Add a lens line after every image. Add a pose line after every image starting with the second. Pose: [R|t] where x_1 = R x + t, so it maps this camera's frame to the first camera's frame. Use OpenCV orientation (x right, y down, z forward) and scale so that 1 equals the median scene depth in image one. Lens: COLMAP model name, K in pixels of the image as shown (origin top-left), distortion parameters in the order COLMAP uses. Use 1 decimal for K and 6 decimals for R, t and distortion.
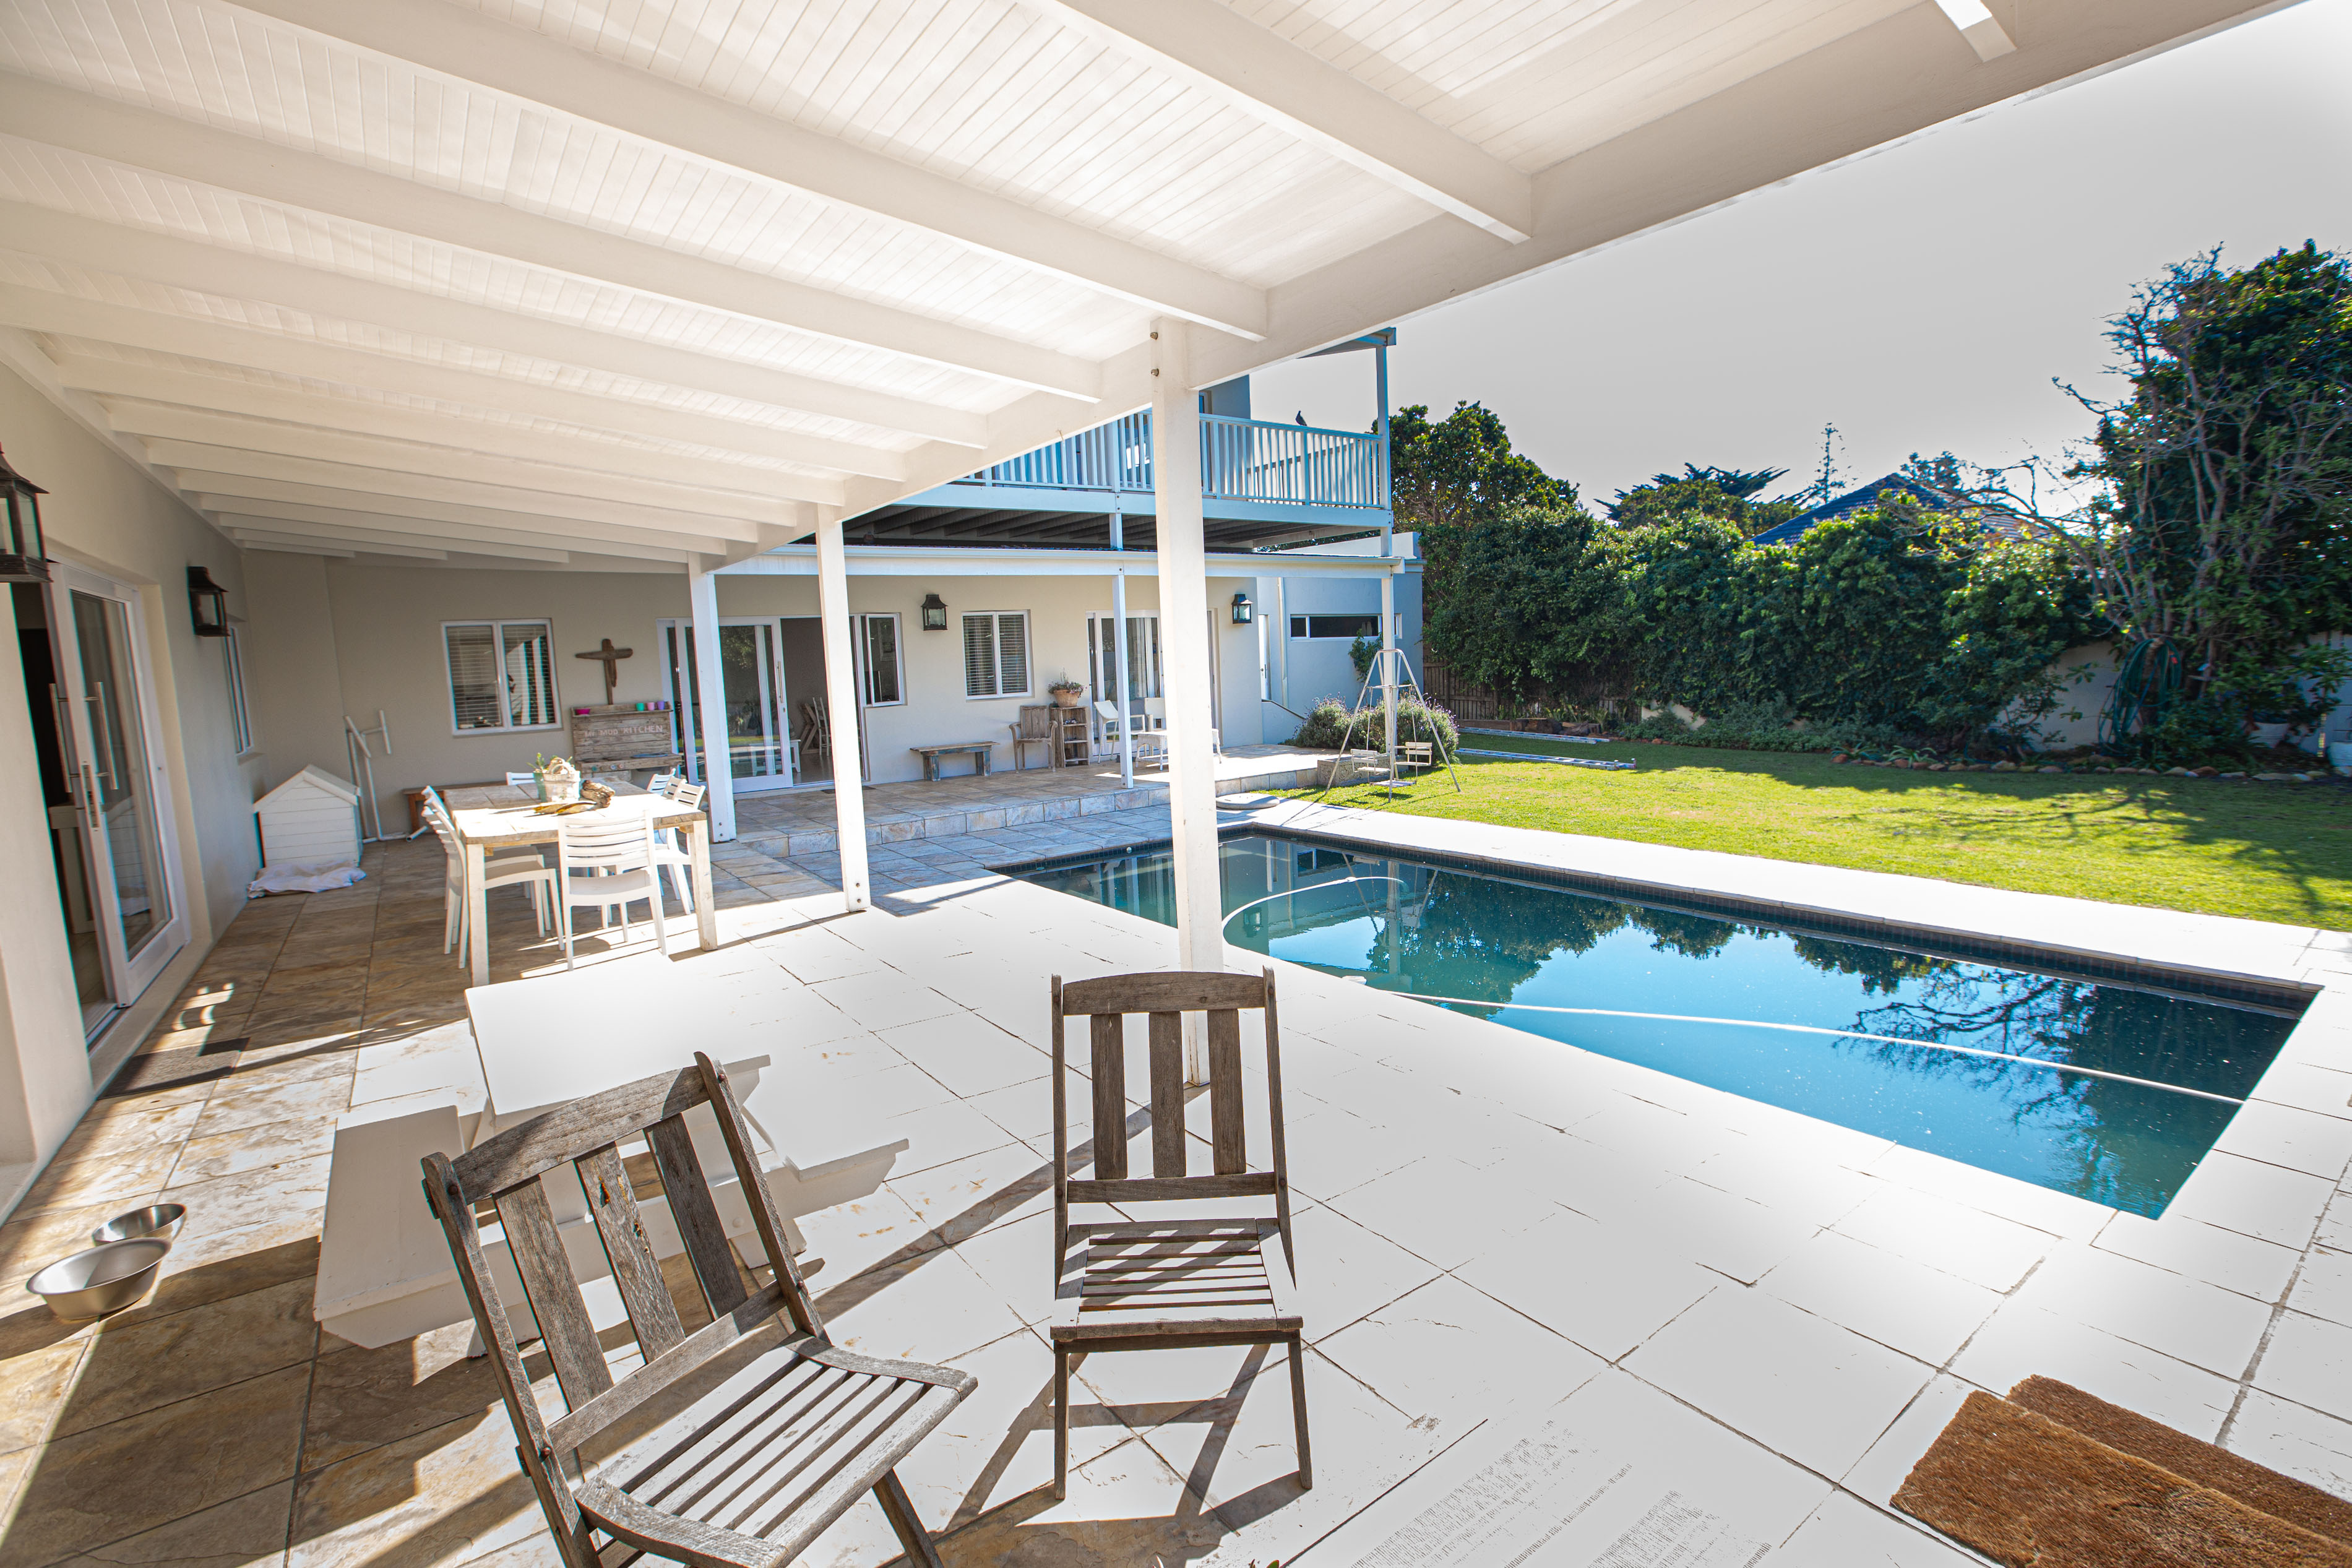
lens RADIAL K [[1066.6, 0, 1176.0], [0, 1066.6, 784.0], [0, 0, 1]] dist [-0.036210, -0.000084]
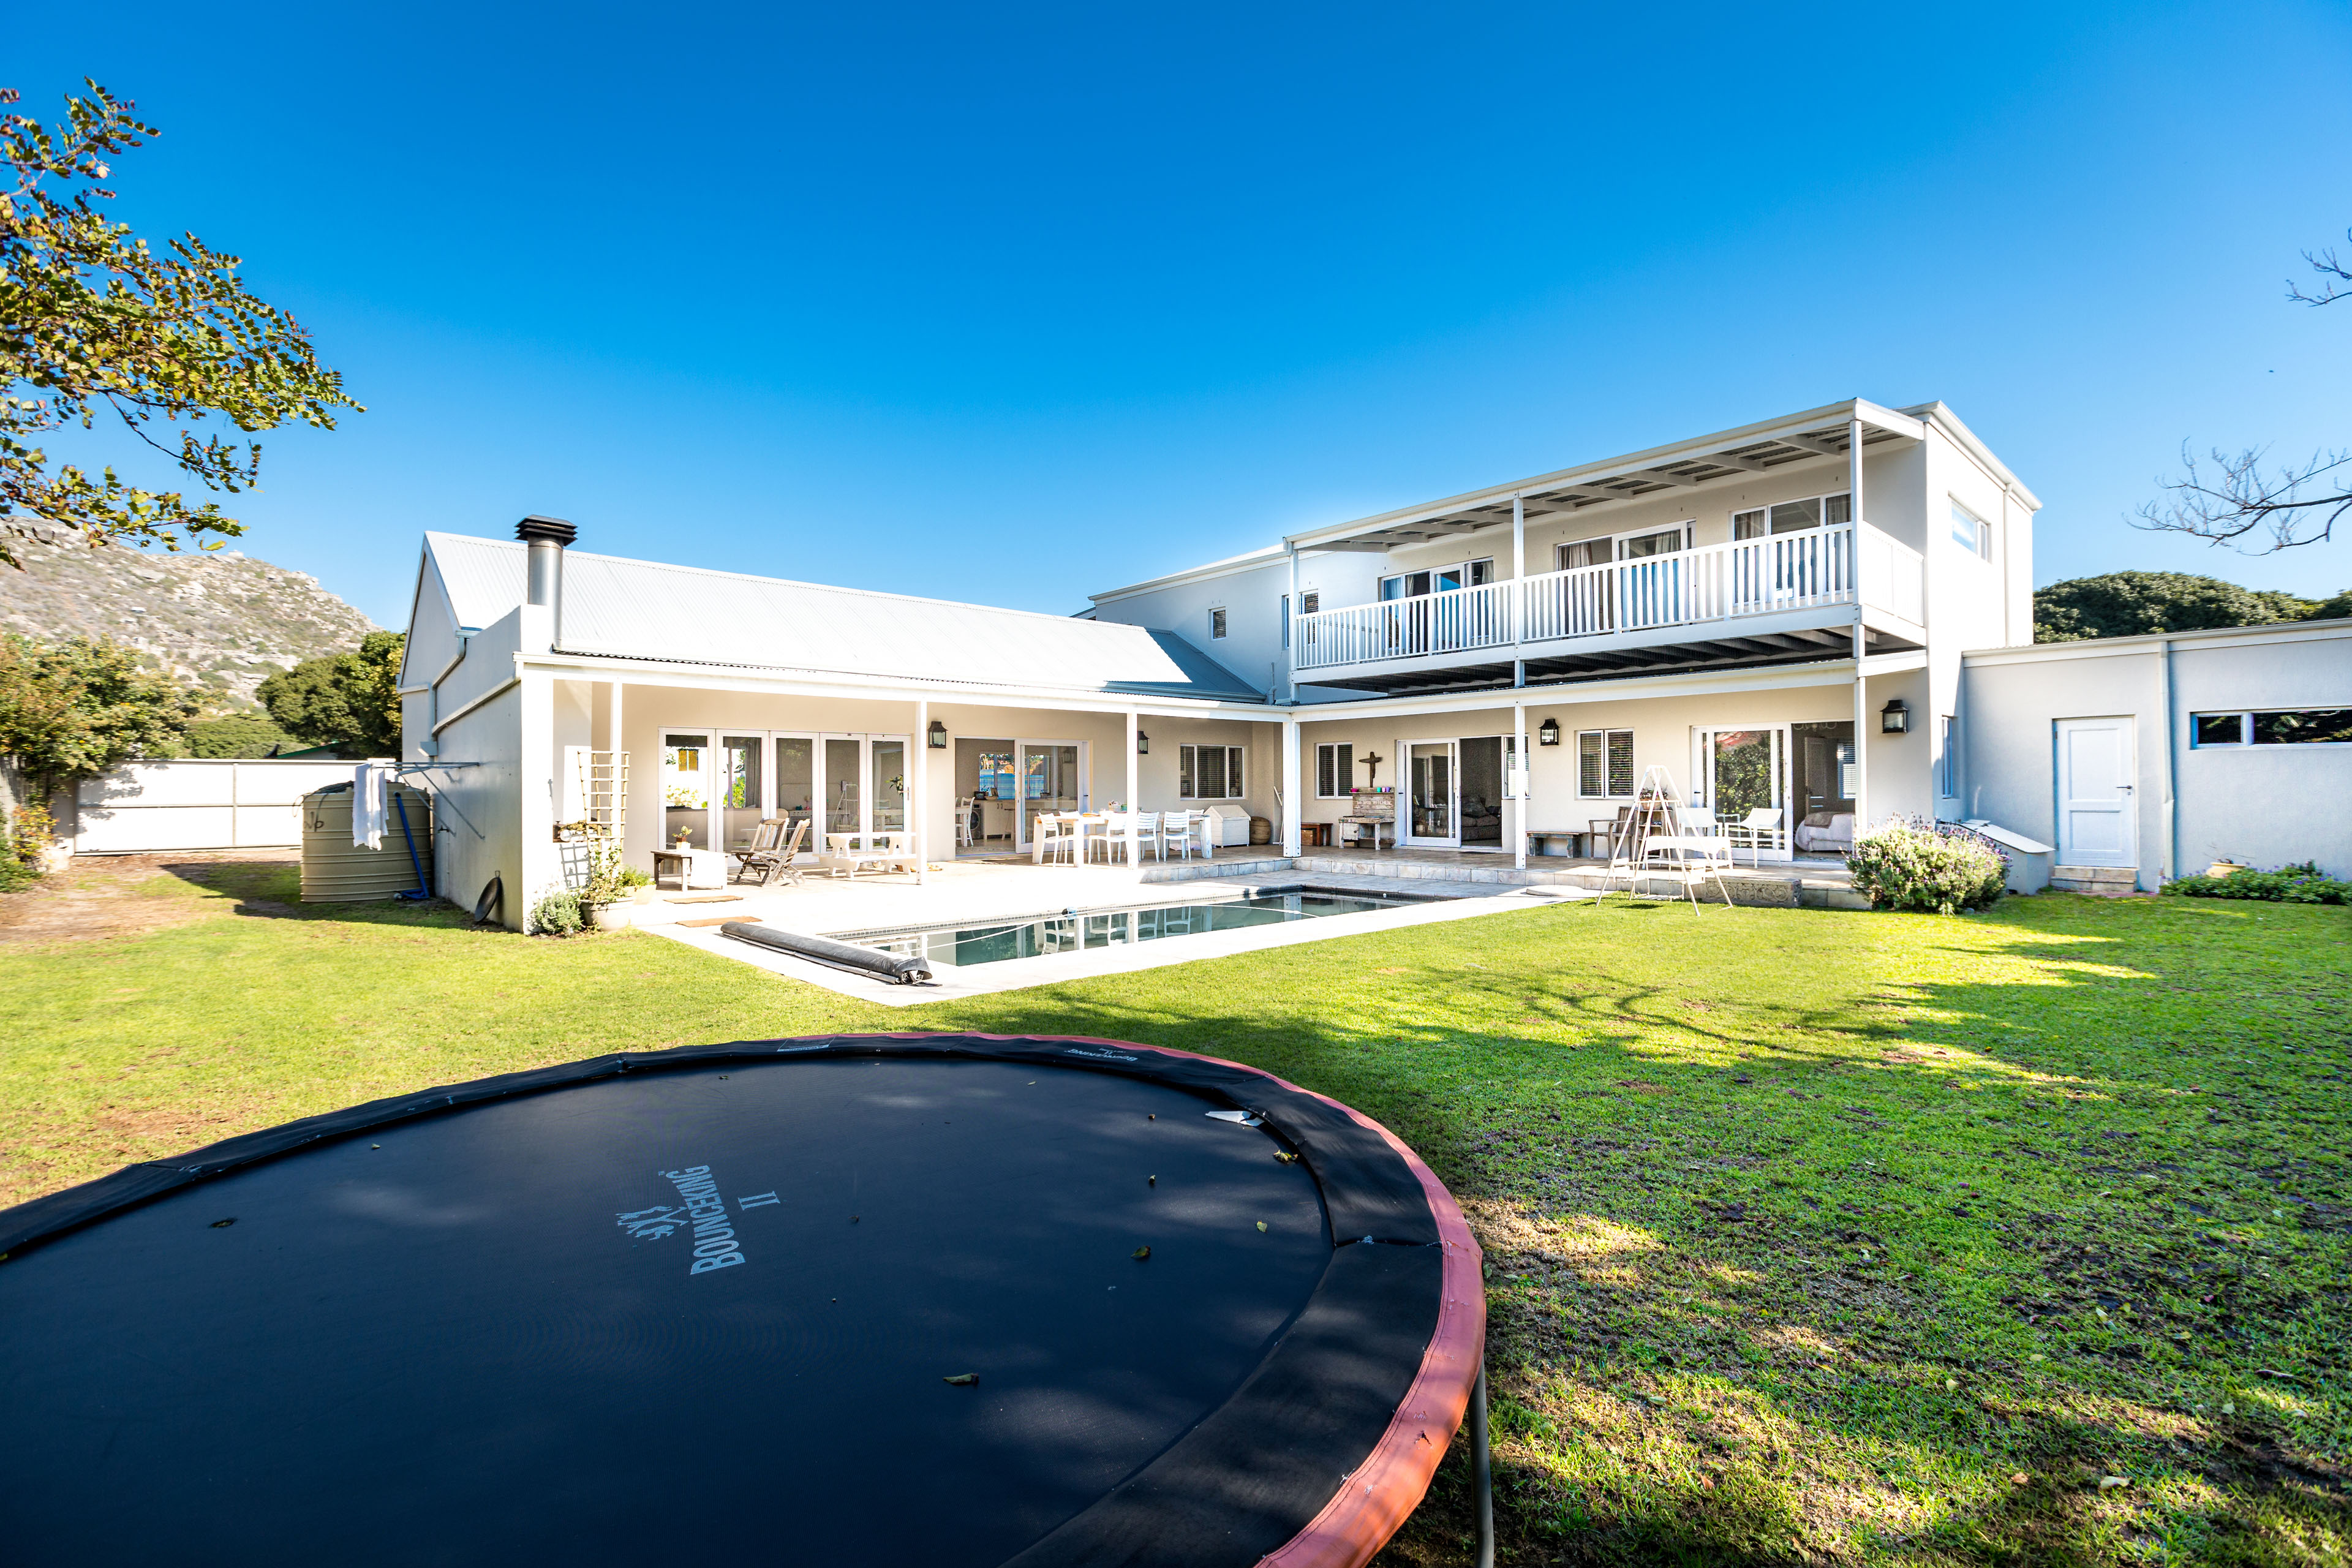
lens RADIAL K [[1030.5, 0, 1176.0], [0, 1030.5, 784.0], [0, 0, 1]] dist [-0.001520, -0.000327]
pose [[0.108681, 0.036368, -0.993411, 0.921729], [-0.118105, 0.992725, 0.023422, -0.064497], [0.987036, 0.114782, 0.112185, 0.360545]]
